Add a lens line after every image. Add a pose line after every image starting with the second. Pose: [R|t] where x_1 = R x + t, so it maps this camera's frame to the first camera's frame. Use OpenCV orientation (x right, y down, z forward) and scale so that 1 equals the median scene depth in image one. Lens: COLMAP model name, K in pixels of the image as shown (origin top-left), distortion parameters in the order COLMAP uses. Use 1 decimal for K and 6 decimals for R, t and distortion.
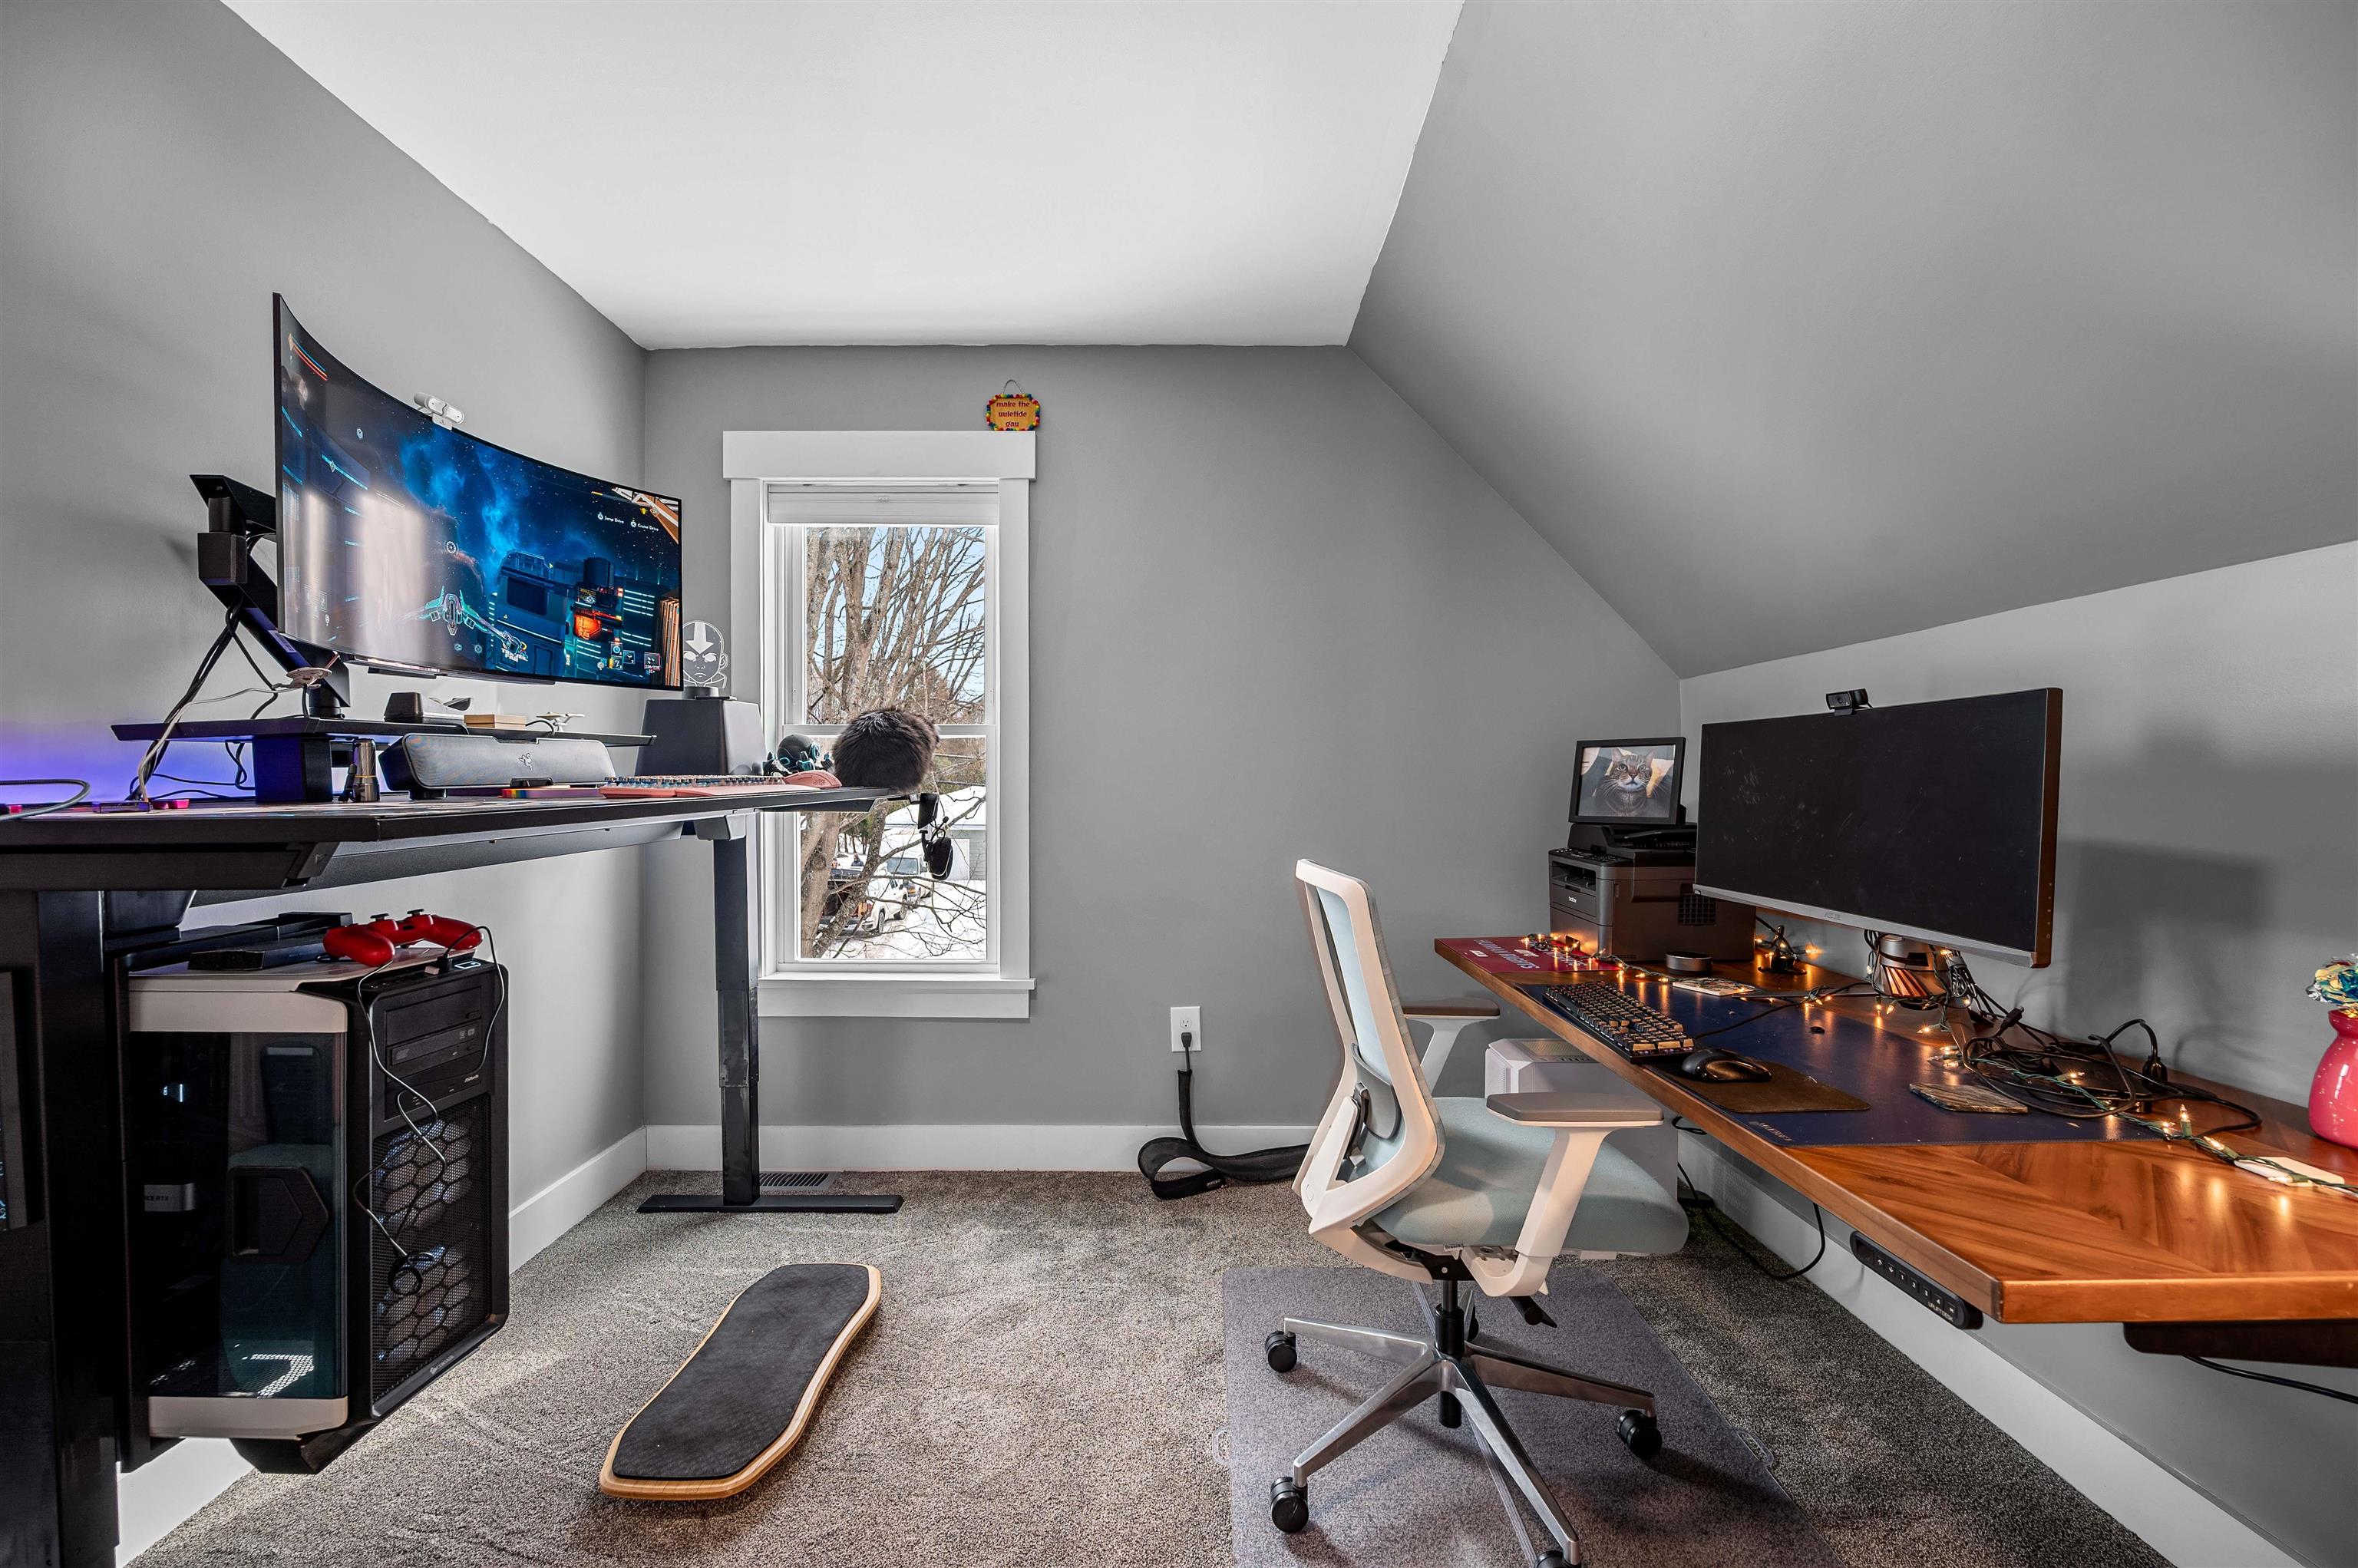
lens RADIAL K [[947.5, 0, 1183.0], [0, 947.5, 794.5], [0, 0, 1]] dist [-0.001814, 0.000090]
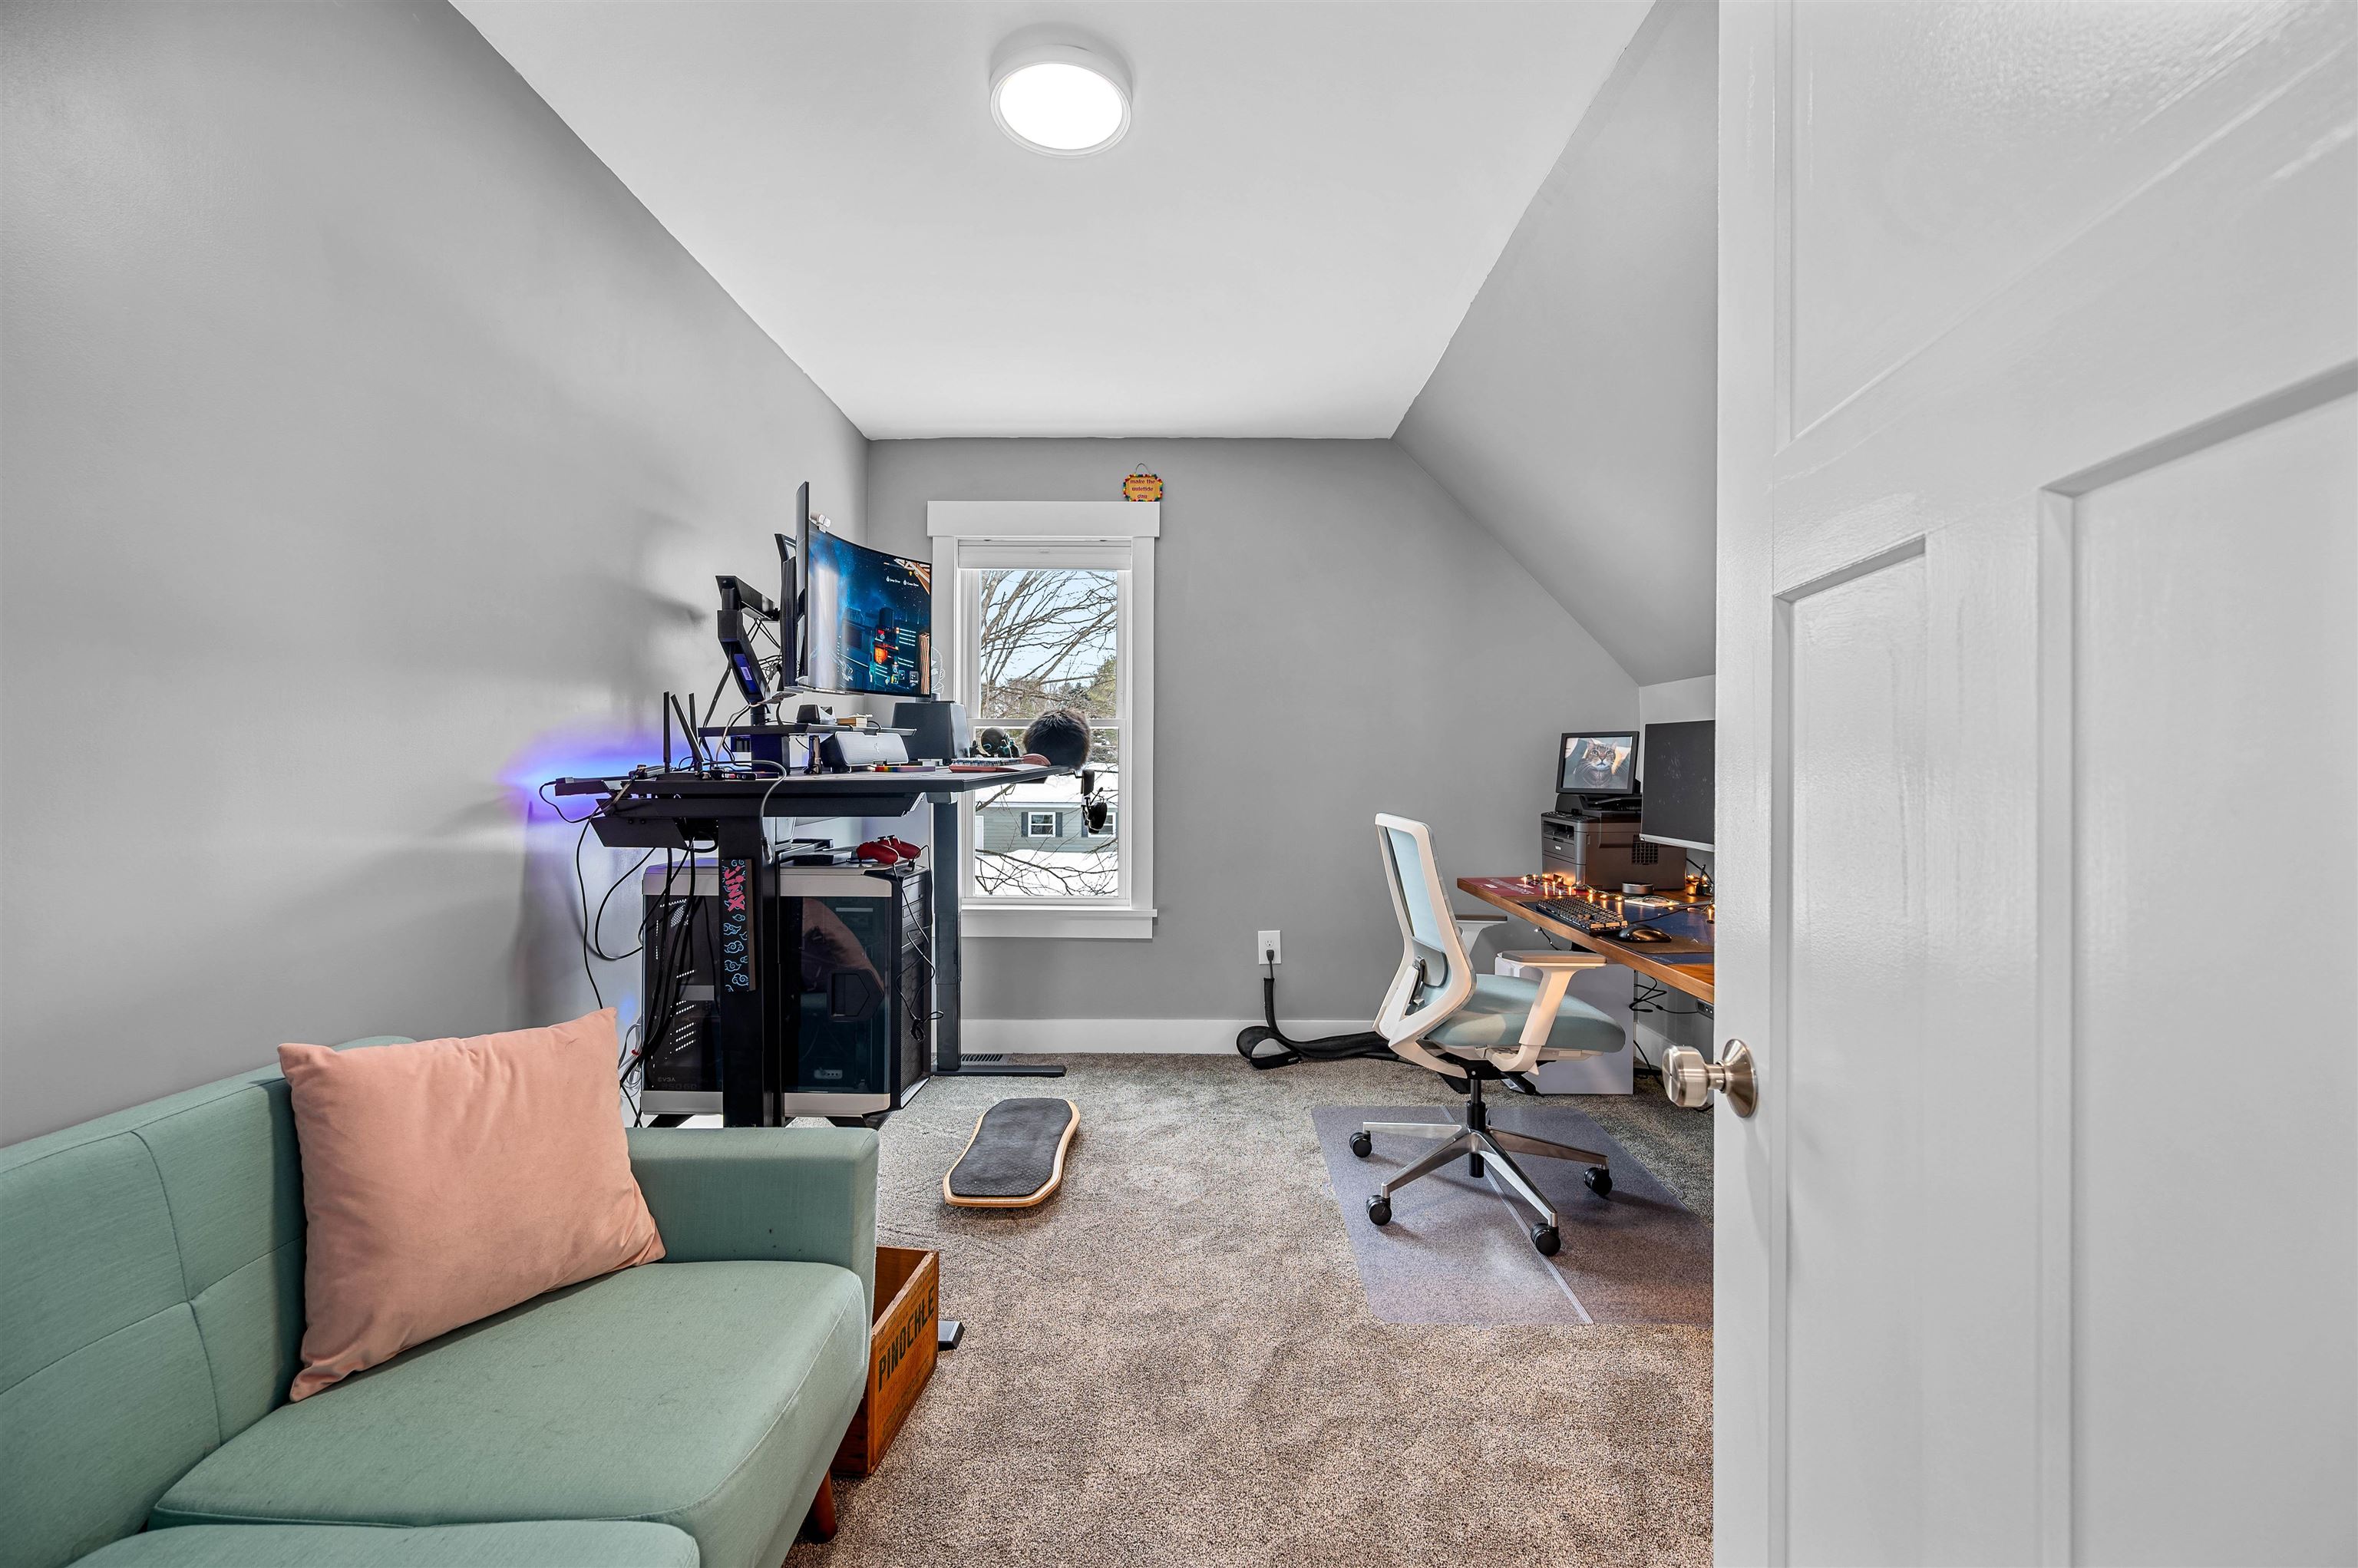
lens RADIAL K [[947.5, 0, 1176.6], [0, 947.5, 765.7], [0, 0, 1]] dist [-0.001814, 0.000090]
pose [[0.999989, 0.002177, -0.004268, -0.153493], [-0.002212, 0.999963, -0.008314, 0.003780], [0.004250, 0.008324, 0.999956, -0.421645]]
